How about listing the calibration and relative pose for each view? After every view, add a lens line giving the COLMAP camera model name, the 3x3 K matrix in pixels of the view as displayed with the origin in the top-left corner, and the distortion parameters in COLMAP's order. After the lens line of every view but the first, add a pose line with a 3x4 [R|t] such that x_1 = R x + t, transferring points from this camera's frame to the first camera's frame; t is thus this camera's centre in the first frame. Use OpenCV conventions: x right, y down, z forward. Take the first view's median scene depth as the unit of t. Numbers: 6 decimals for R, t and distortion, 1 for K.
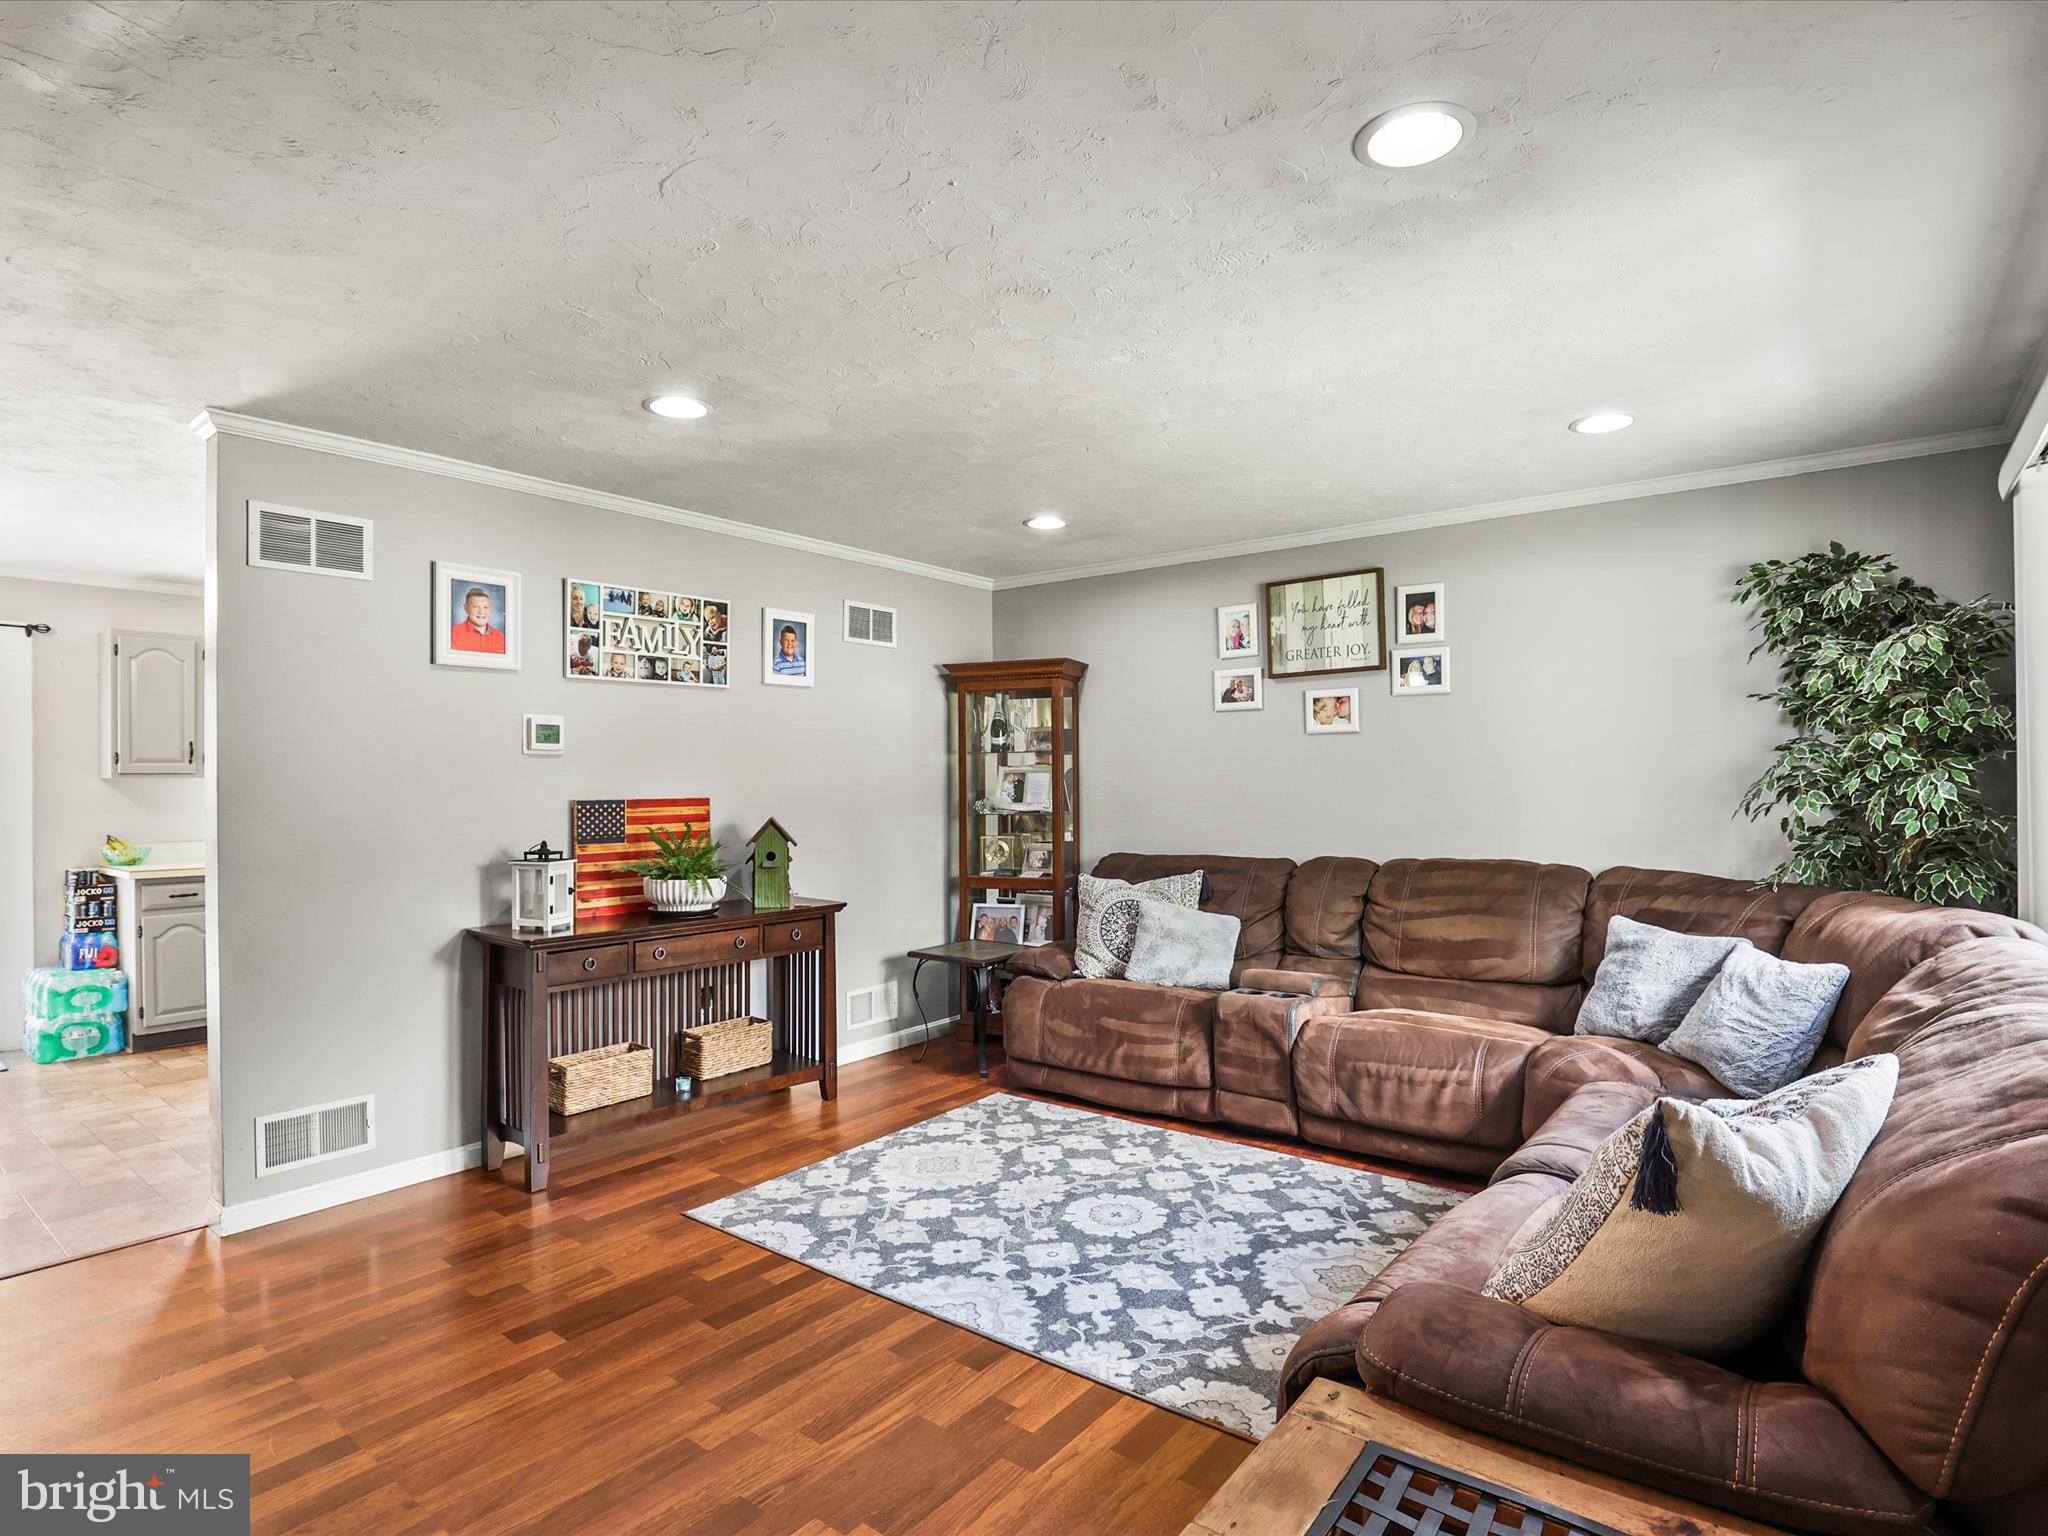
lens RADIAL K [[1068.3, 0, 1017.3], [0, 1068.3, 776.1], [0, 0, 1]] dist [-0.031113, 0.001447]
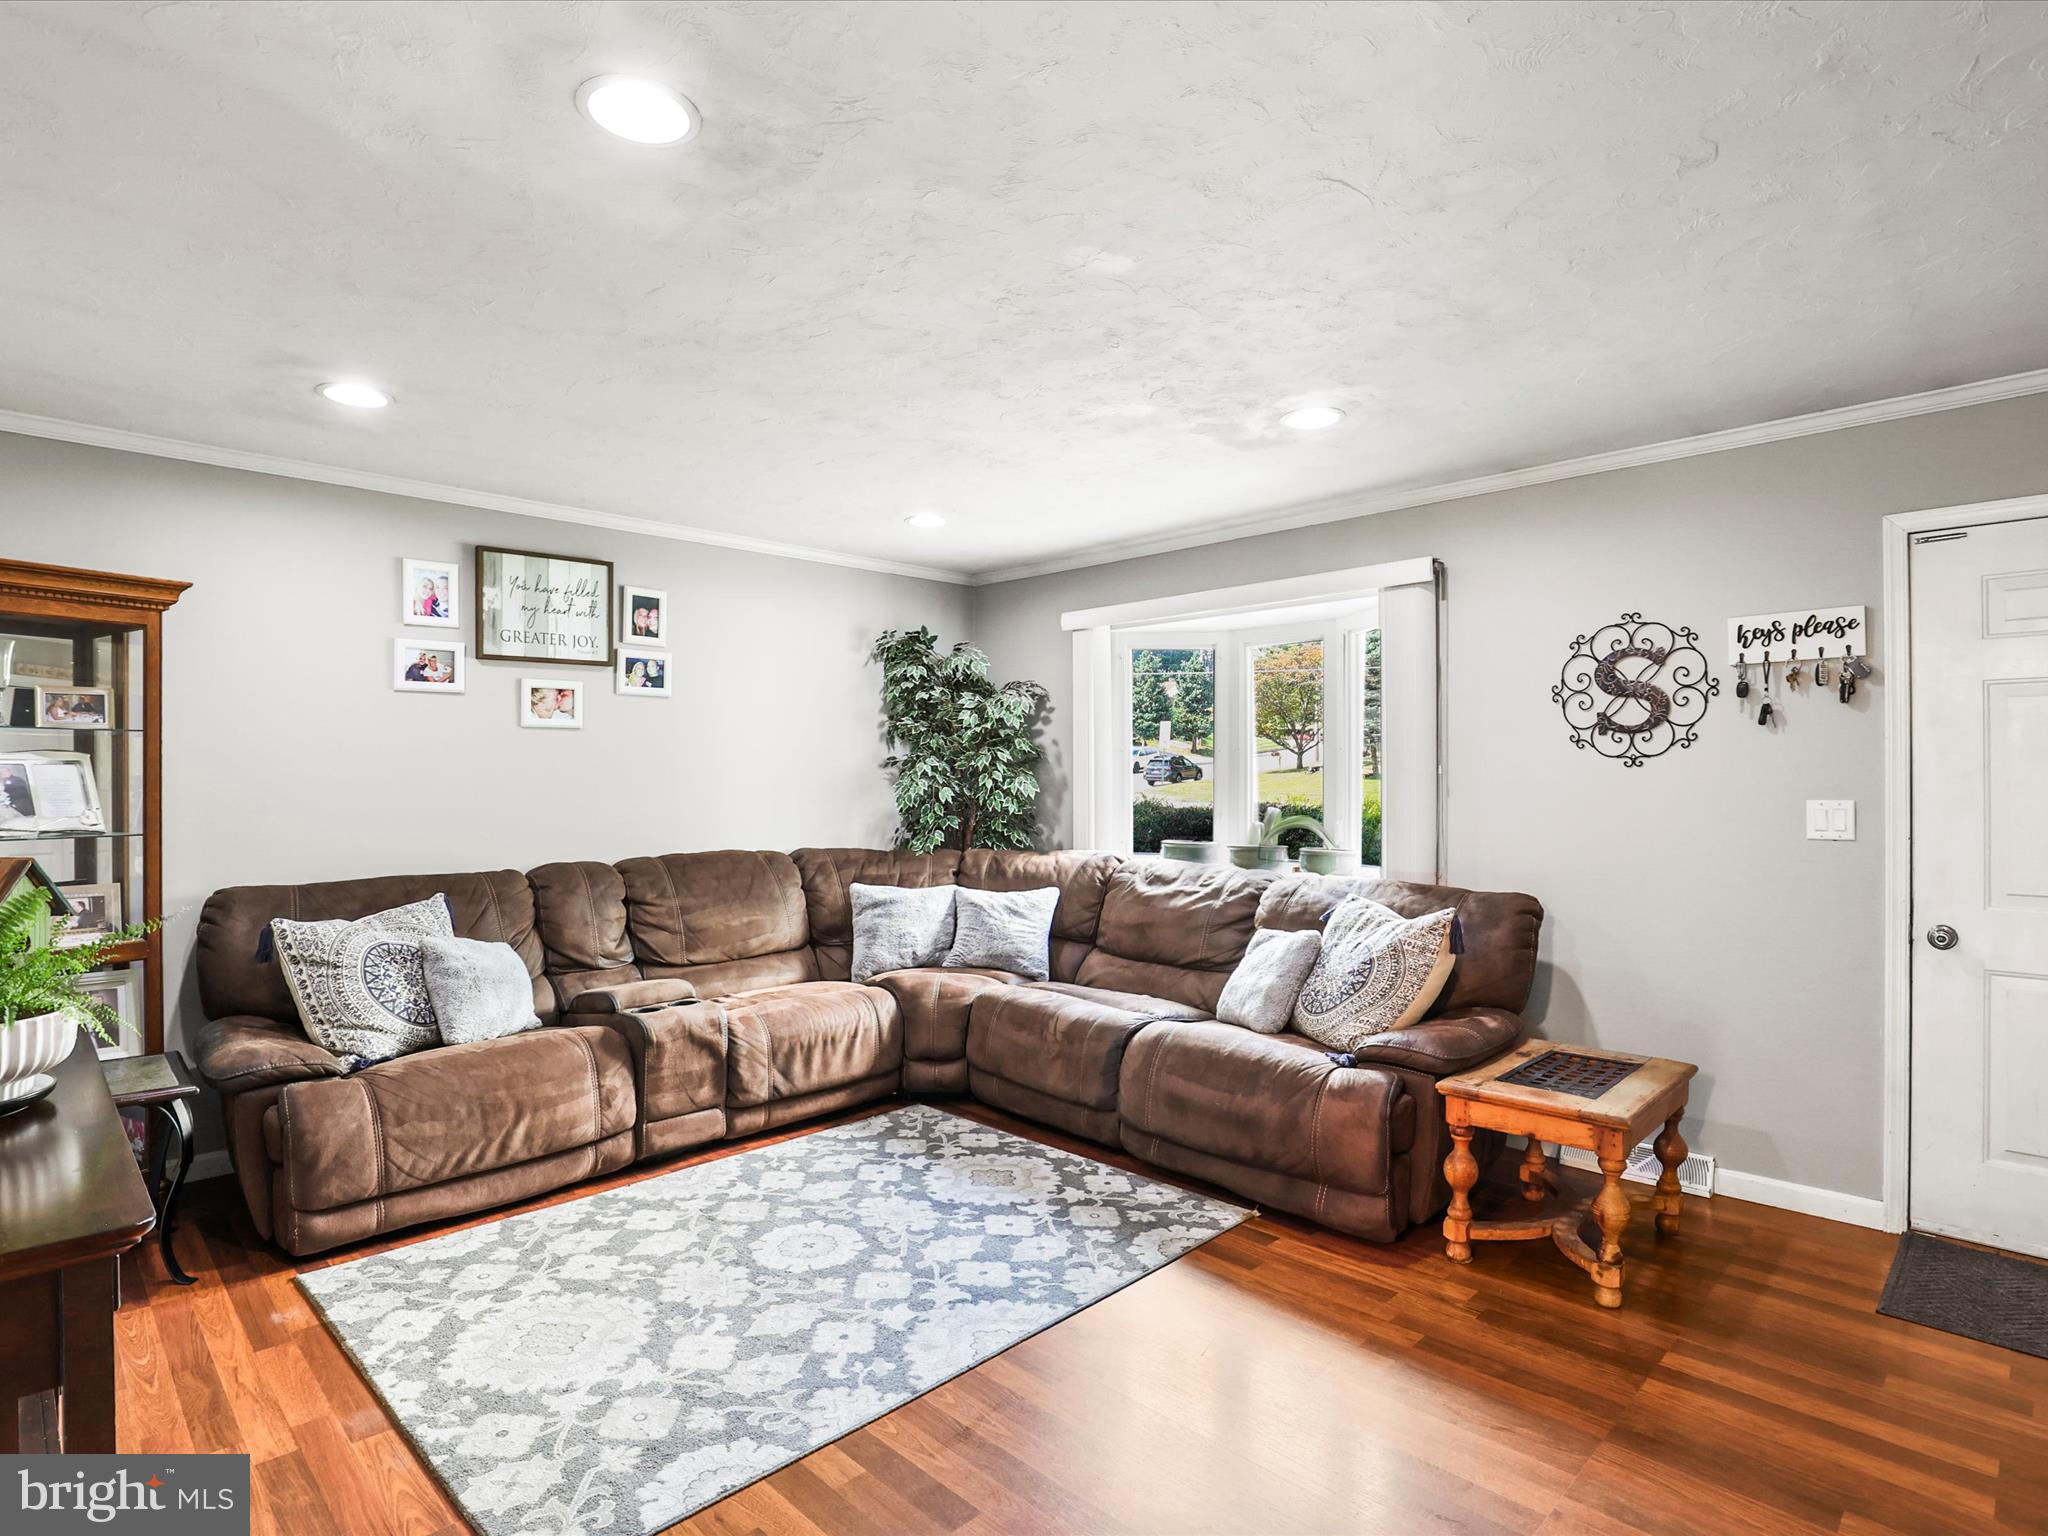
lens RADIAL K [[1067.4, 0, 1037.4], [0, 1067.4, 769.7], [0, 0, 1]] dist [-0.029007, 0.001534]
pose [[0.119762, 0.013495, 0.992711, -0.759970], [-0.003625, 0.999907, -0.013156, 0.008044], [-0.992796, -0.002023, 0.119800, 0.649786]]
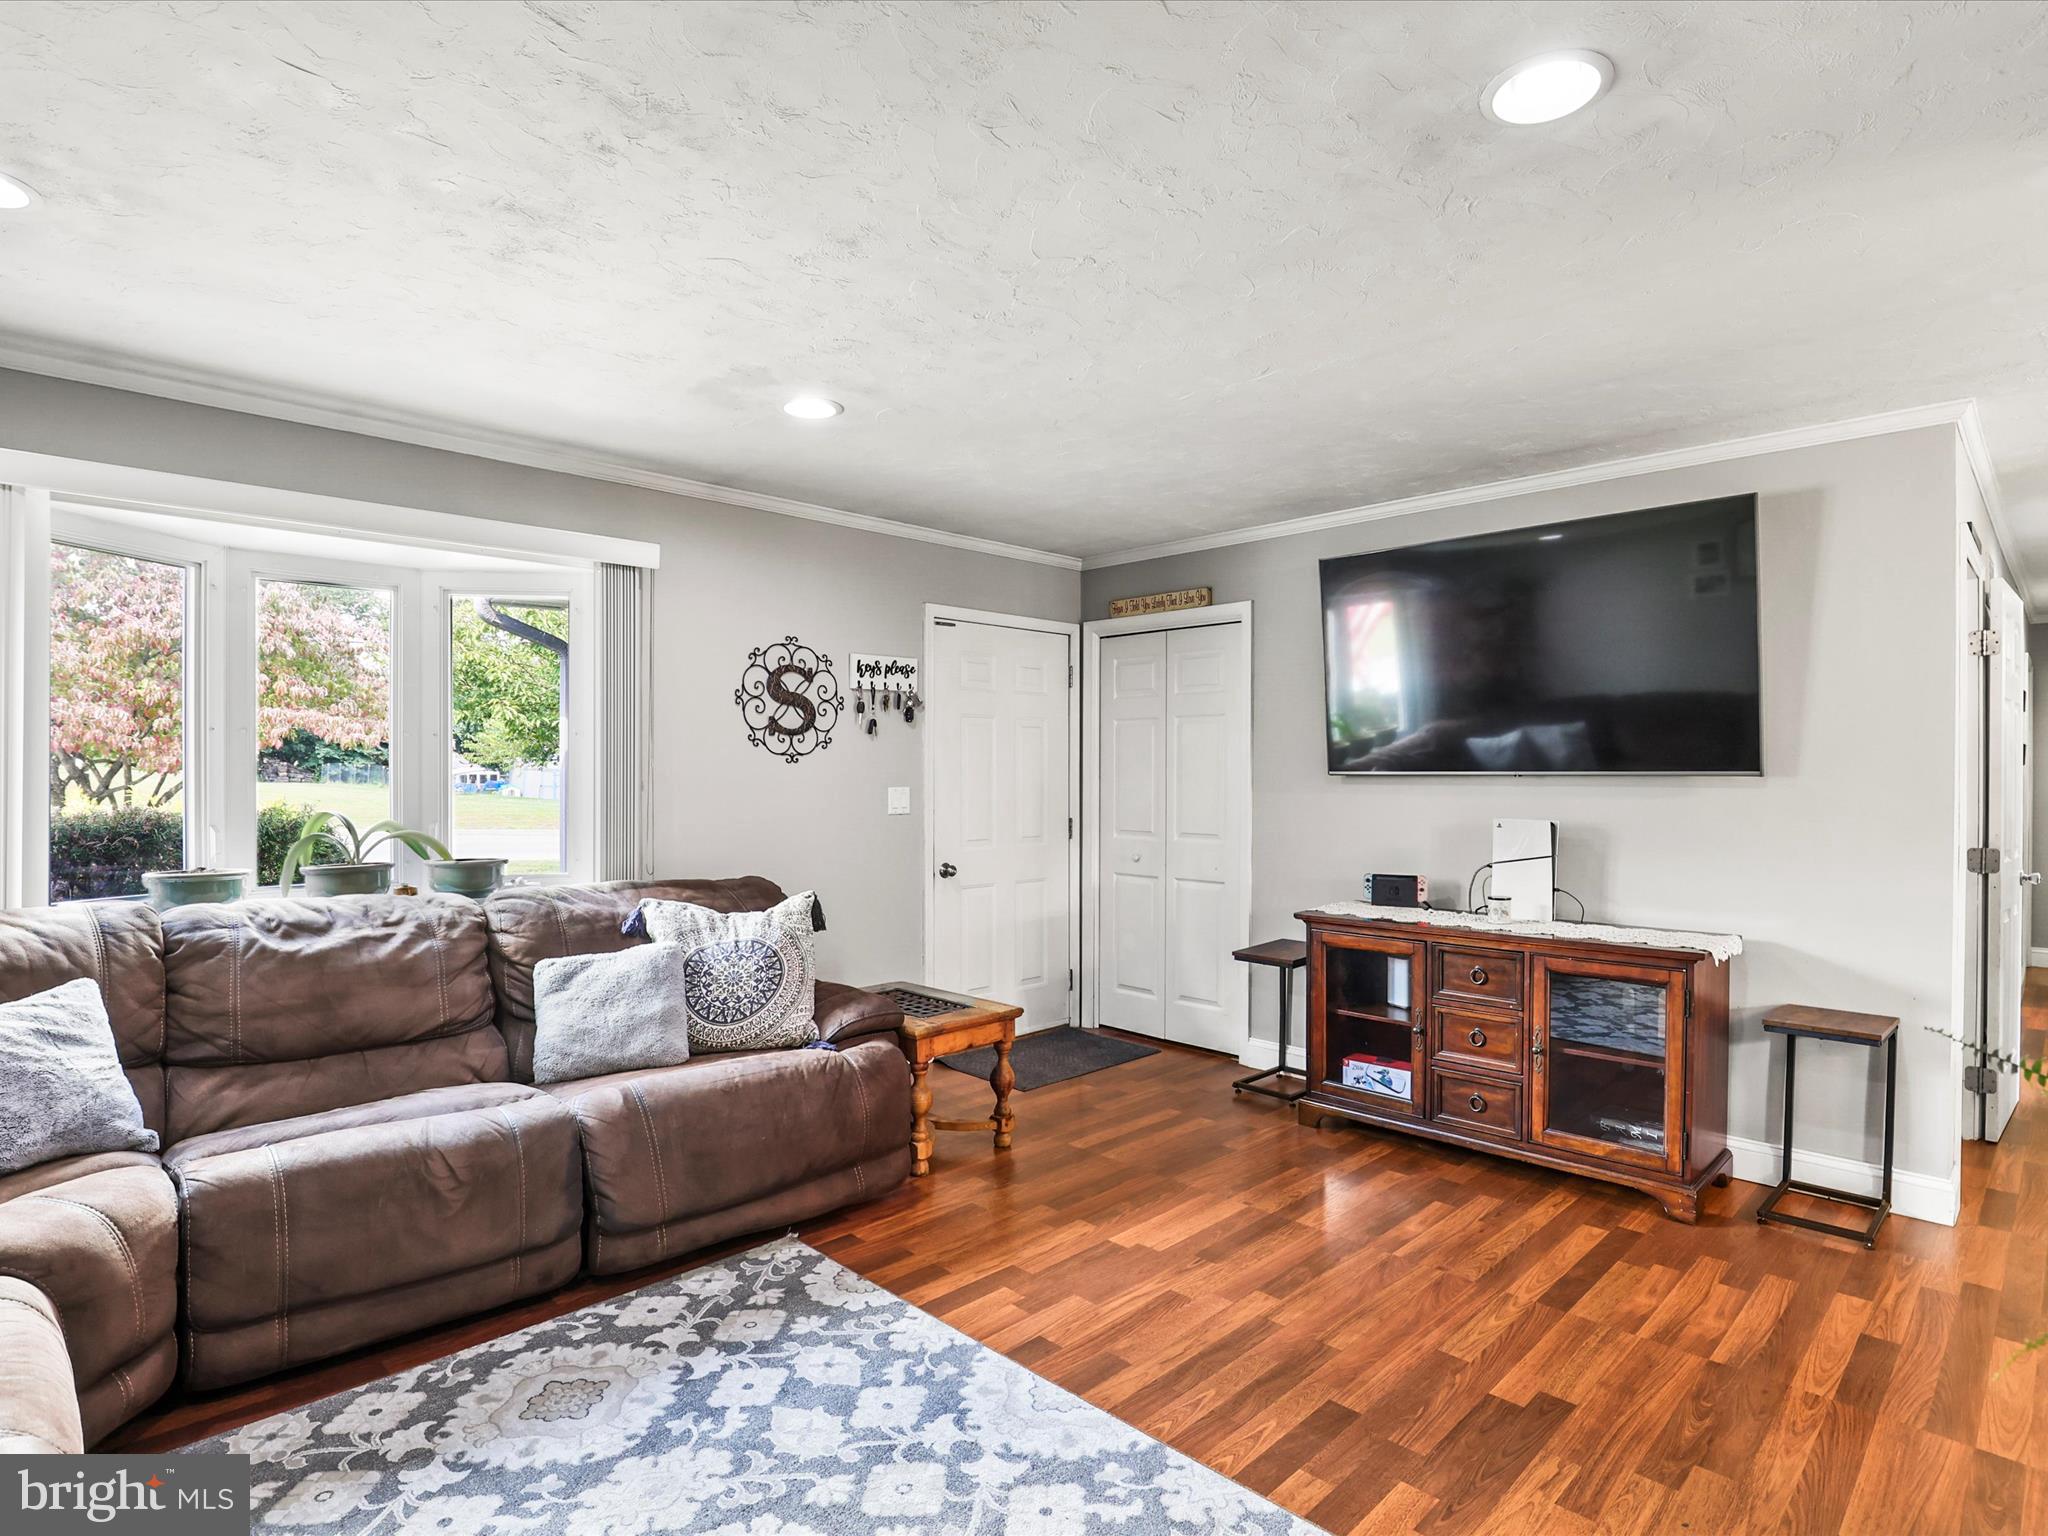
lens RADIAL K [[1068.3, 0, 1017.3], [0, 1068.3, 776.1], [0, 0, 1]] dist [-0.031113, 0.001447]
pose [[-0.990453, 0.000355, 0.137849, -0.110123], [0.000669, 0.999997, 0.002231, 0.002797], [-0.137847, 0.002302, -0.990451, 1.414096]]
